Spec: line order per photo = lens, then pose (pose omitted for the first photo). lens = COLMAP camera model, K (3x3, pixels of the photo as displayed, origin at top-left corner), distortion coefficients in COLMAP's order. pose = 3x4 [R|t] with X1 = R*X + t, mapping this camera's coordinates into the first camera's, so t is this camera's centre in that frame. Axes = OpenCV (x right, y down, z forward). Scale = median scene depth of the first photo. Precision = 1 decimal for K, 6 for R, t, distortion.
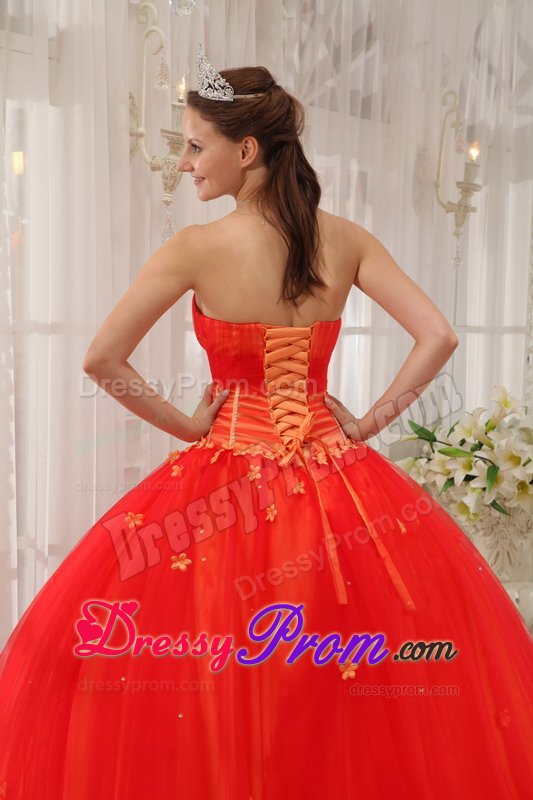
lens RADIAL K [[1511.8, 0, 264.3], [0, 1511.8, 406.8], [0, 0, 1]] dist [0.321021, 0.000000]
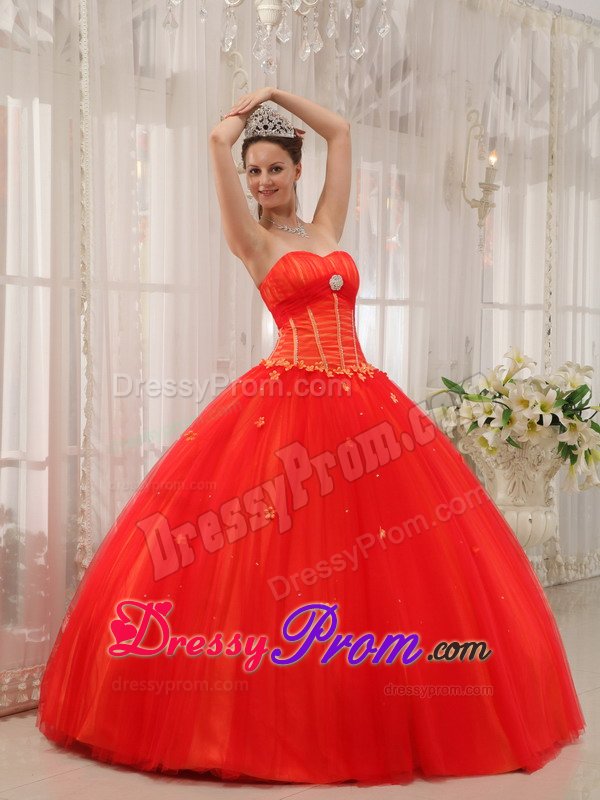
lens RADIAL K [[1623.7, 0, 309.1], [0, 1623.7, 385.9], [0, 0, 1]] dist [0.357402, 0.000000]
pose [[0.999912, -0.007444, -0.010997, 0.002354], [0.007103, 0.999503, -0.030721, 0.059419], [0.011221, 0.030640, 0.999467, -0.335238]]
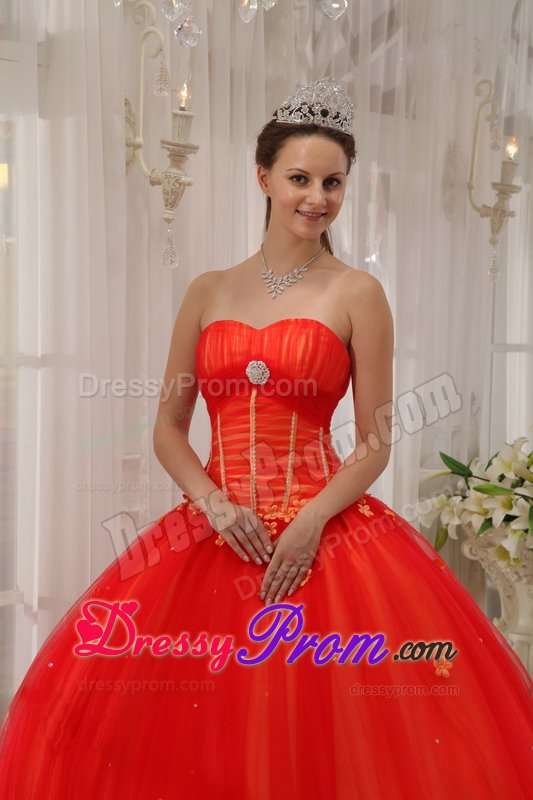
lens RADIAL K [[1838.7, 0, 279.8], [0, 1838.7, 406.1], [0, 0, 1]] dist [0.491336, 0.000000]
pose [[0.999958, -0.008977, 0.001741, -0.000034], [0.008995, 0.999900, -0.010931, -0.007875], [-0.001643, 0.010946, 0.999939, -0.079941]]
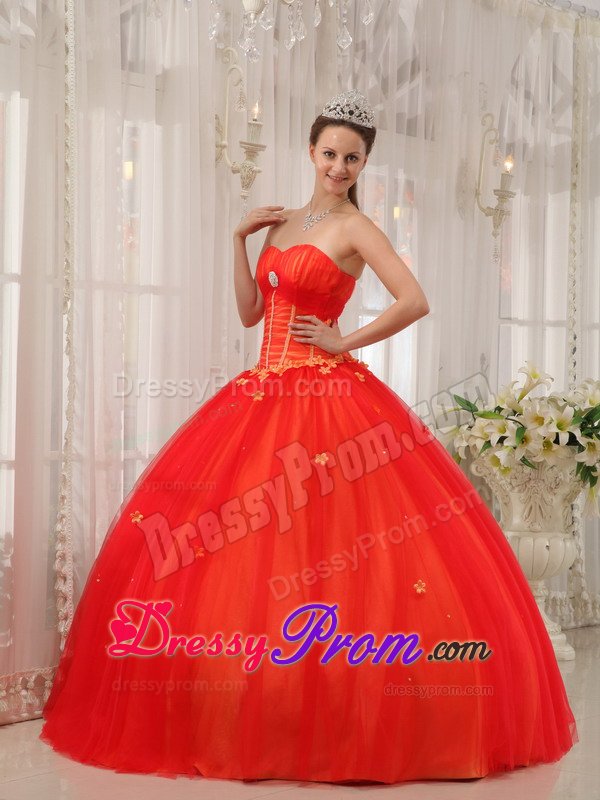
lens RADIAL K [[1802.6, 0, 301.1], [0, 1802.6, 369.5], [0, 0, 1]] dist [0.427529, 0.000000]
pose [[0.999364, -0.003685, -0.035466, 0.029652], [0.001208, 0.997574, -0.069607, 0.091257], [0.035636, 0.069519, 0.996944, -0.400665]]
